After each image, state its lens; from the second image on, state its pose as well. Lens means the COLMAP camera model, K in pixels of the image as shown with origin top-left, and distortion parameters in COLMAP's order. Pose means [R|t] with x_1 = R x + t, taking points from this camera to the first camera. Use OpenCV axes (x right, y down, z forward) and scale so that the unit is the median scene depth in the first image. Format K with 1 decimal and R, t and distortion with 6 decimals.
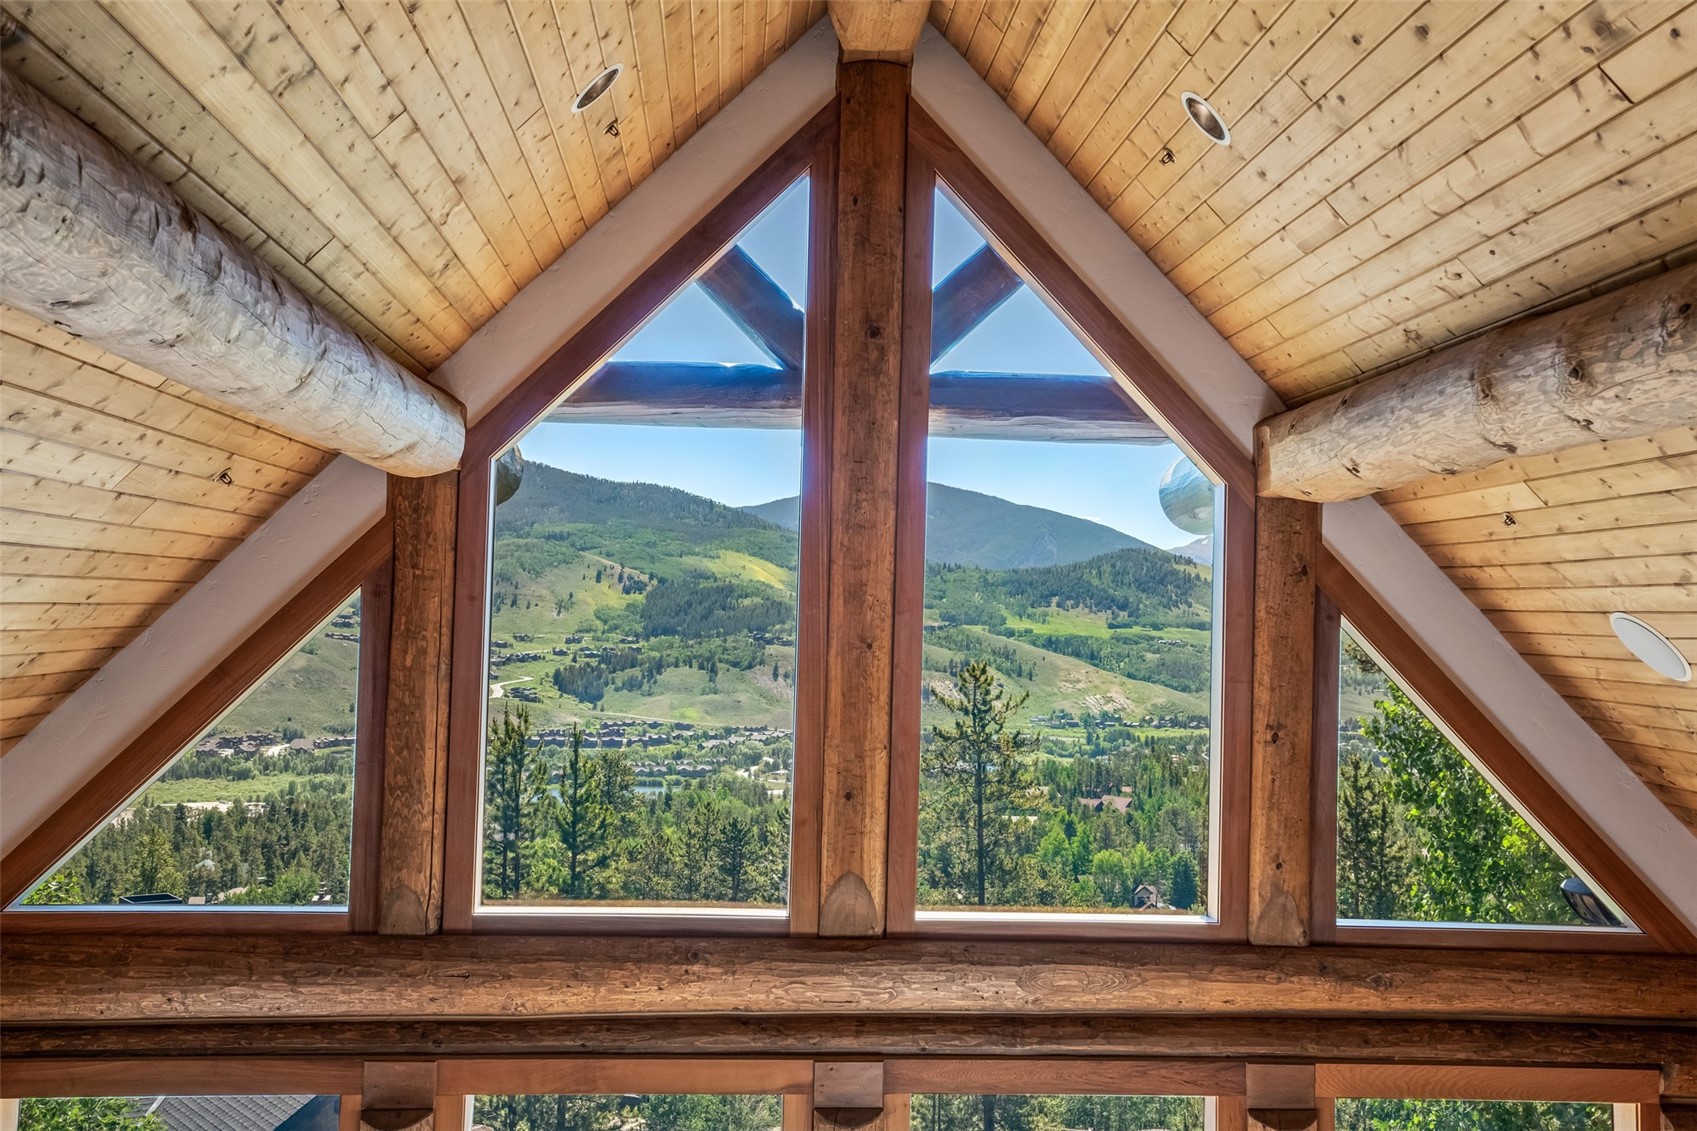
lens RADIAL K [[1782.7, 0, 848.5], [0, 1782.7, 565.5], [0, 0, 1]] dist [0.086928, 0.000255]
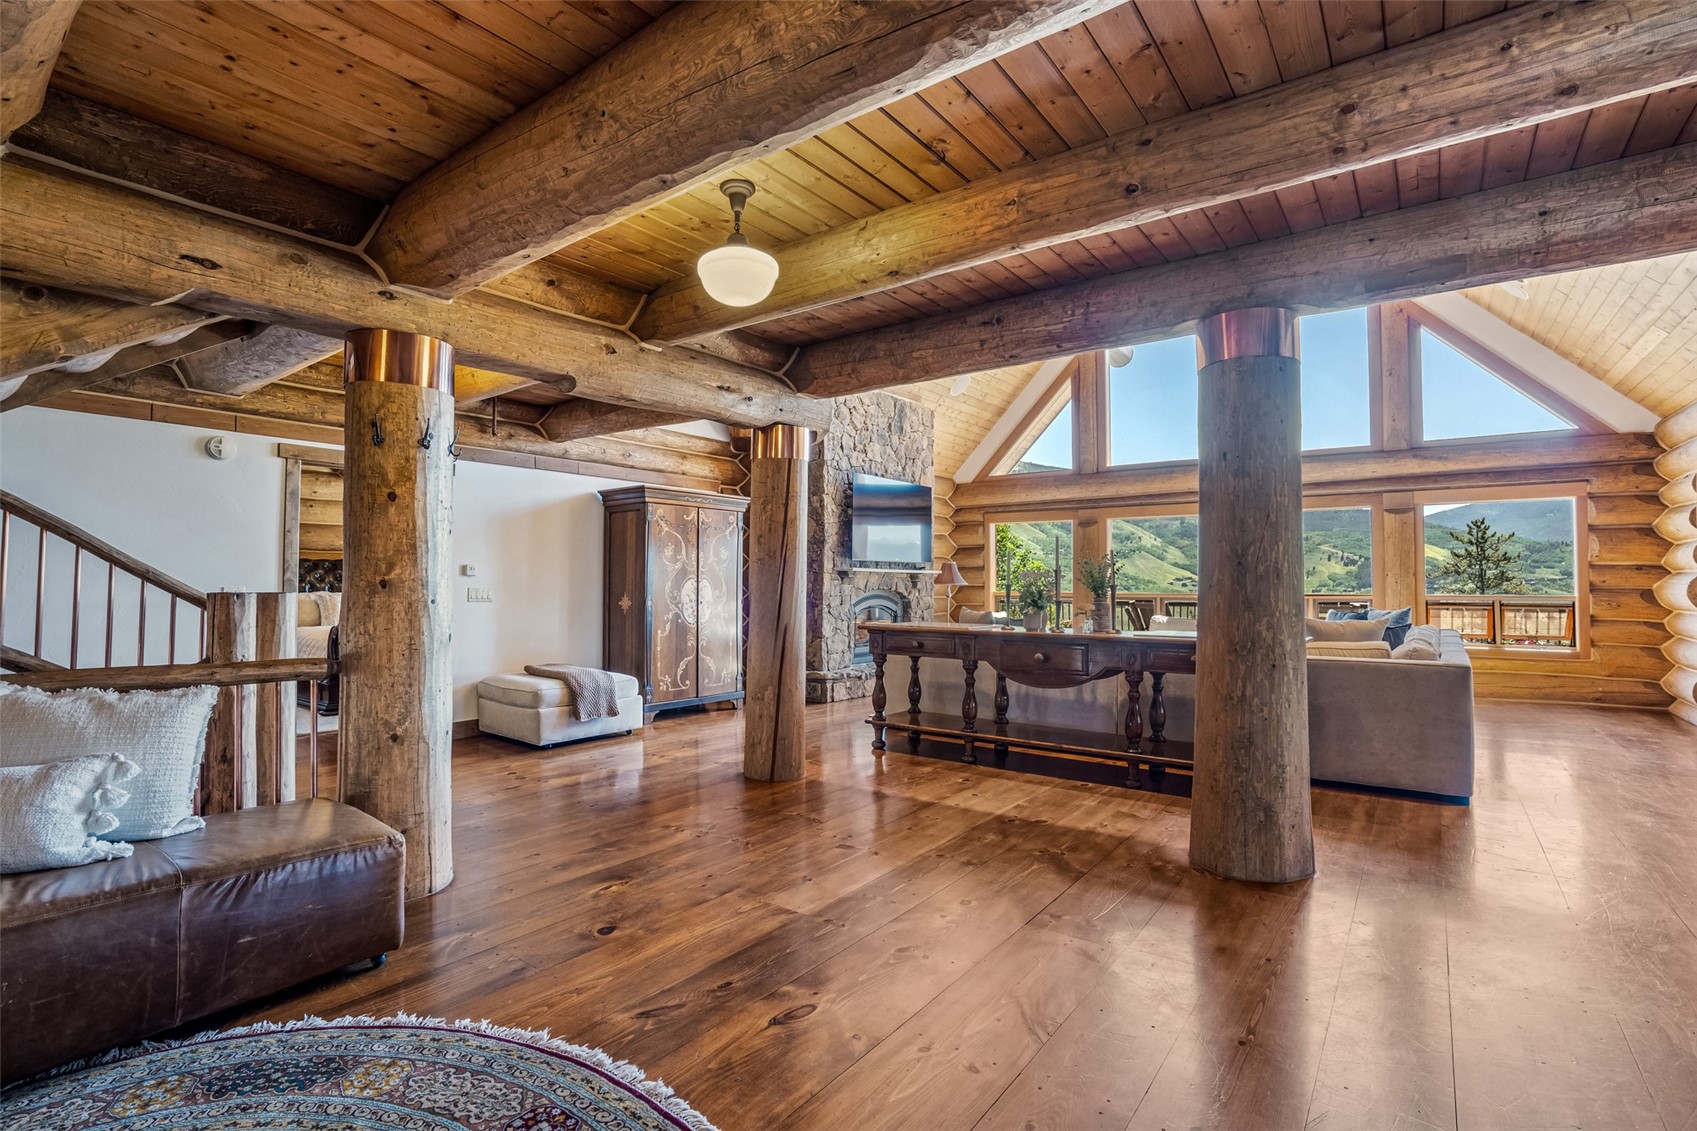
lens RADIAL K [[783.5, 0, 848.5], [0, 783.5, 565.5], [0, 0, 1]] dist [-0.000958, 0.000168]
pose [[0.765510, -0.030575, -0.642698, 0.150490], [0.028247, 0.999504, -0.013905, 0.158206], [0.642804, -0.007510, 0.765994, -0.189725]]
